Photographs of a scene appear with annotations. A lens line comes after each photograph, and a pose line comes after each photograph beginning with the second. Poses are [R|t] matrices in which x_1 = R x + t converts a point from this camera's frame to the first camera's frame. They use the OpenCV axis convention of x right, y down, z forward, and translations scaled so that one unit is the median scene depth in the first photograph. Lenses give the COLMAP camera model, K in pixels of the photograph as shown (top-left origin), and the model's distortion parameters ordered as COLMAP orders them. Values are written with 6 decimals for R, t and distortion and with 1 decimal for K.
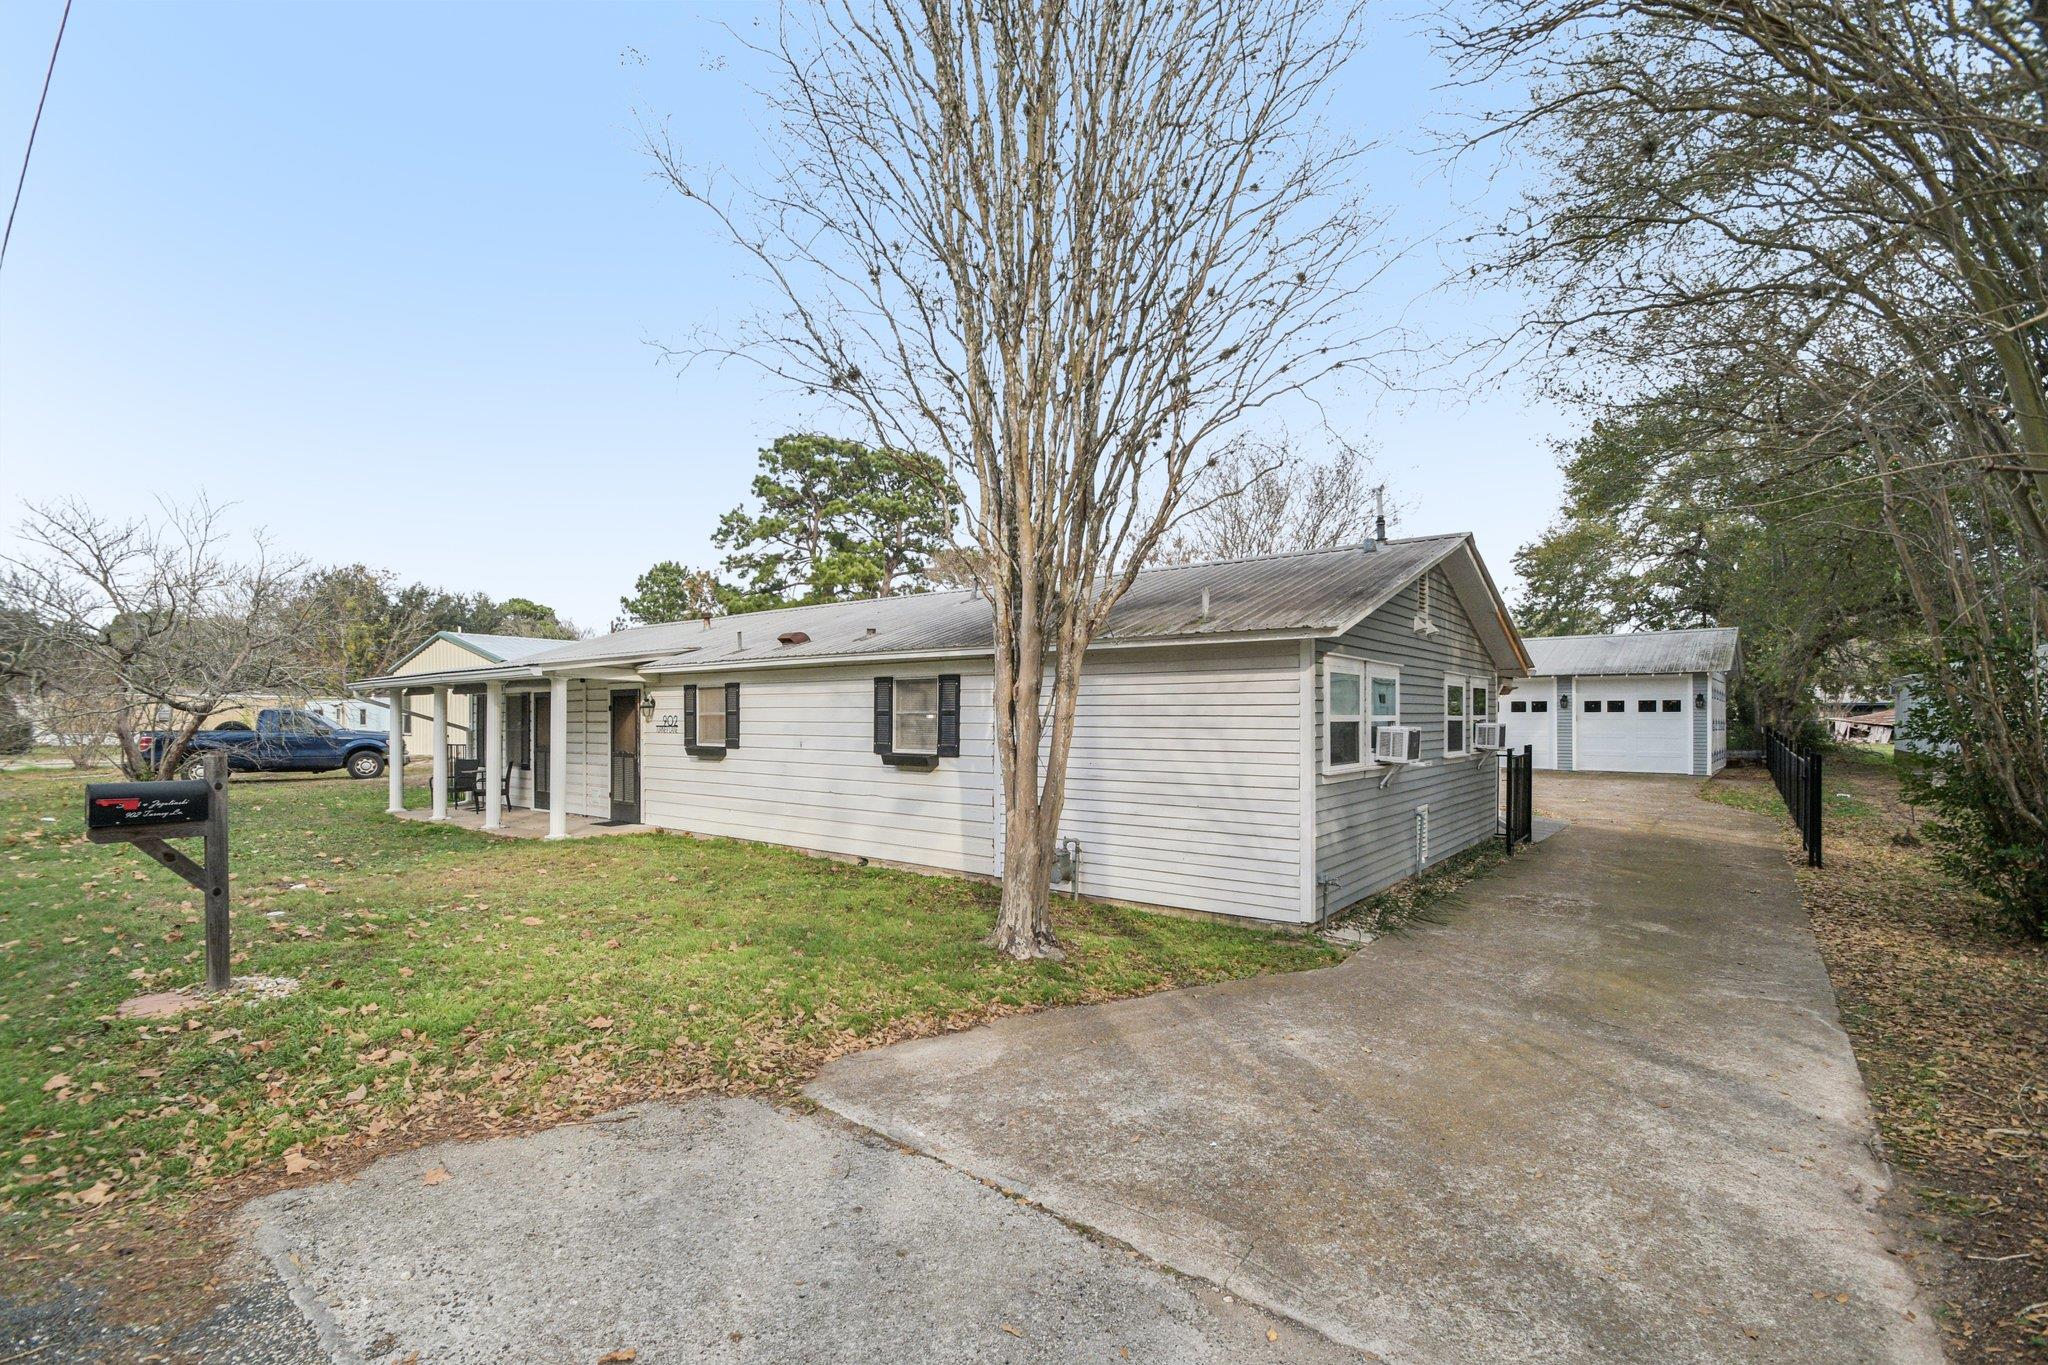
lens RADIAL K [[920.2, 0, 1020.0], [0, 920.2, 701.0], [0, 0, 1]] dist [-0.003281, -0.000714]
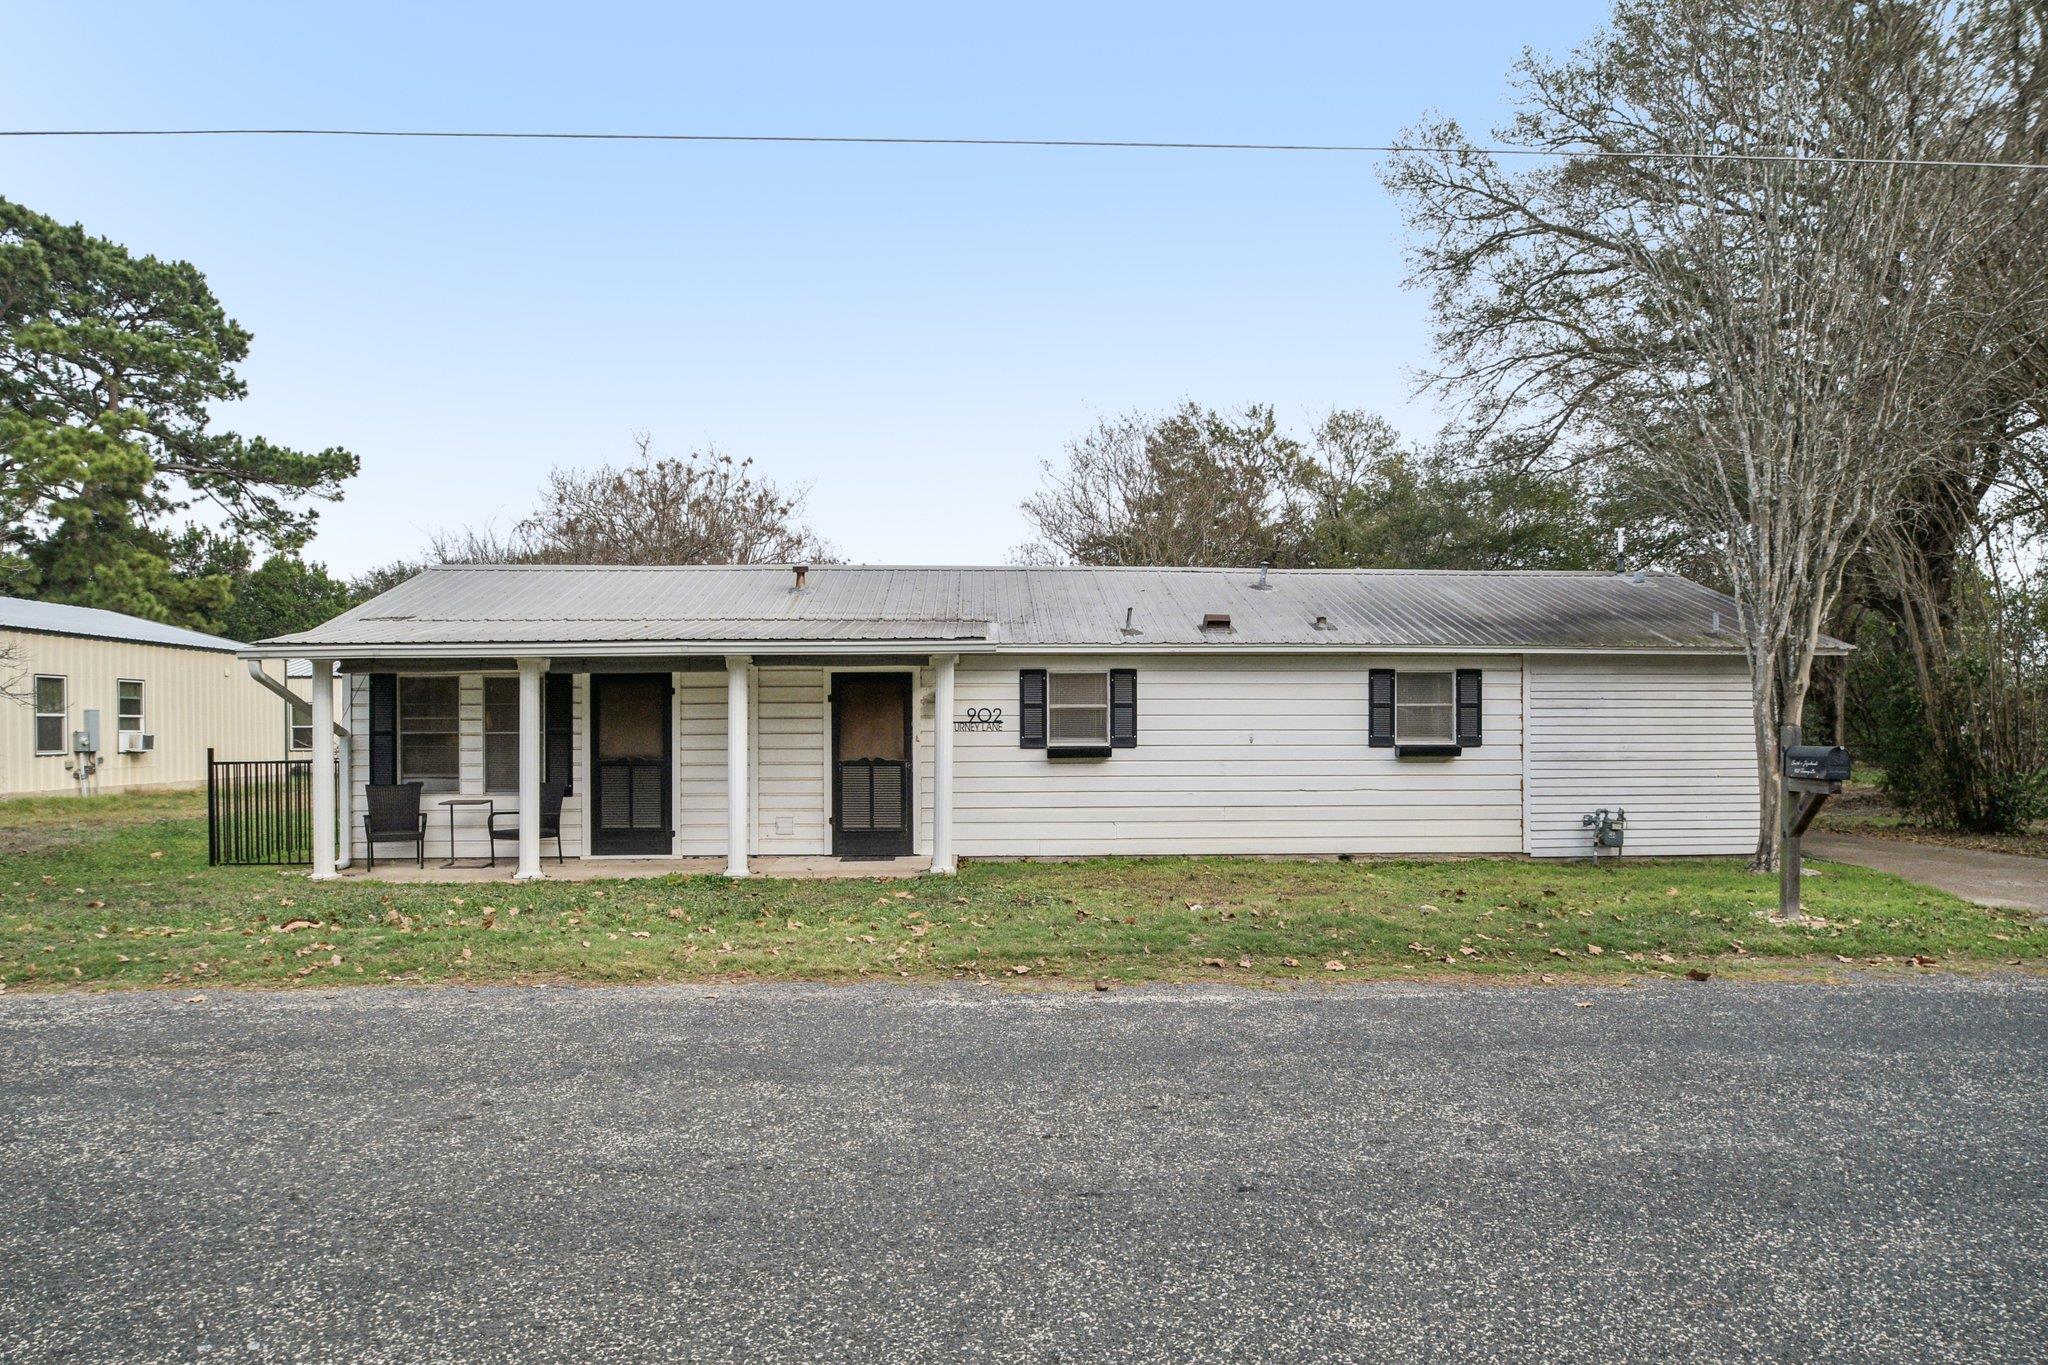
lens RADIAL K [[1281.9, 0, 1022.6], [0, 1281.9, 696.7], [0, 0, 1]] dist [0.010668, 0.000924]
pose [[0.756804, -0.004671, 0.653626, -1.143759], [-0.008520, 0.999819, 0.017009, -0.014118], [-0.653587, -0.018441, 0.756627, 0.171819]]
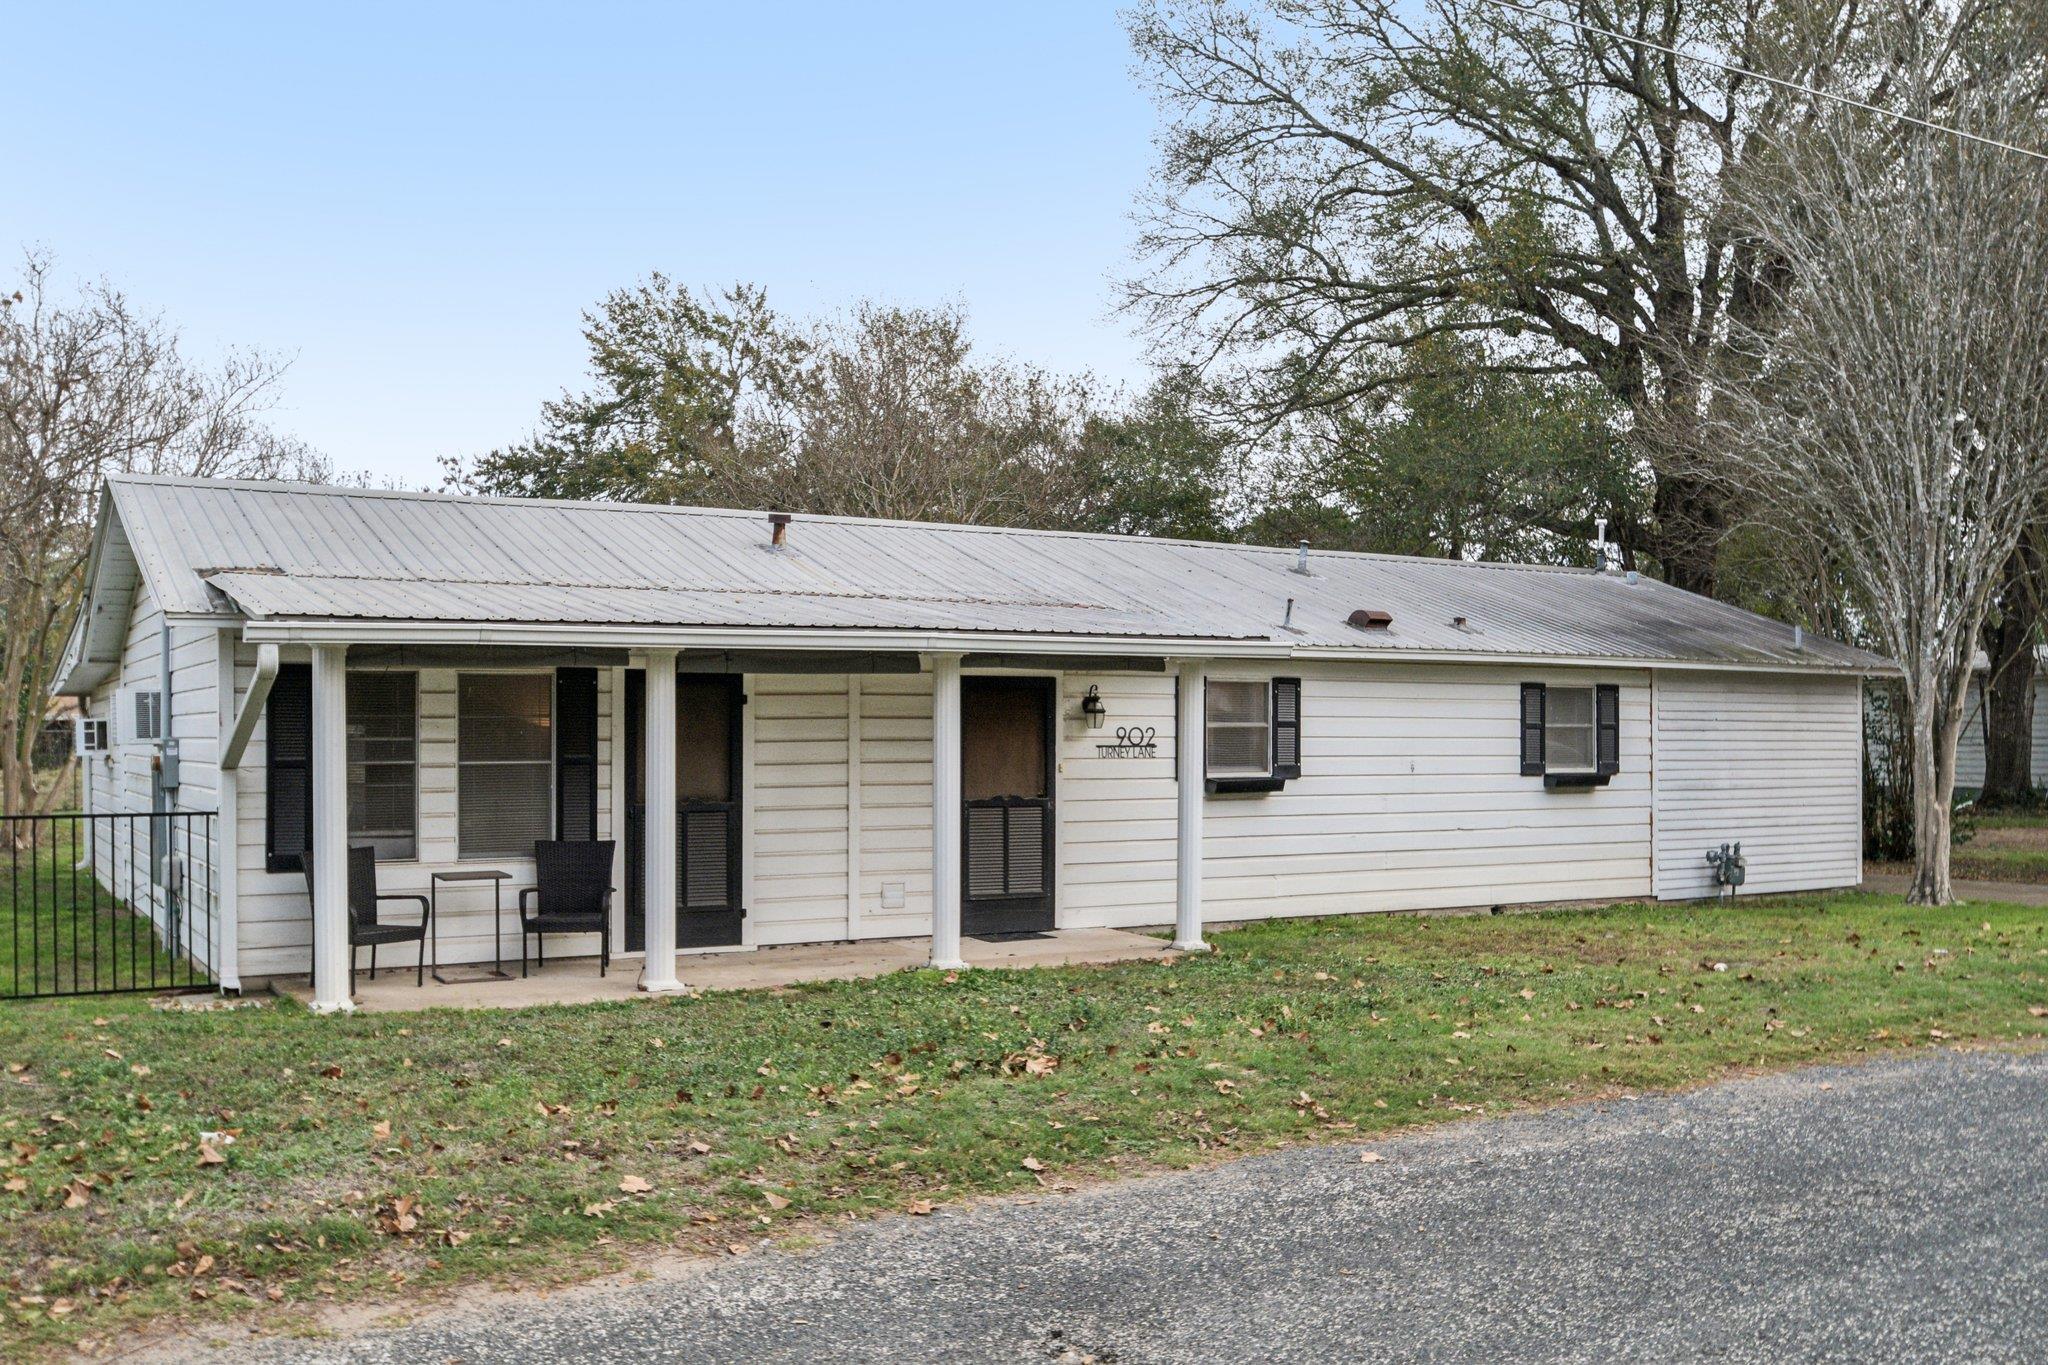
lens RADIAL K [[1921.8, 0, 1024.7], [0, 1921.8, 676.7], [0, 0, 1]] dist [0.005723, 0.000000]
pose [[0.358255, 0.013729, 0.933523, -1.645714], [-0.027261, 0.999619, -0.004239, -0.010028], [-0.933226, -0.023930, 0.358493, 0.681992]]
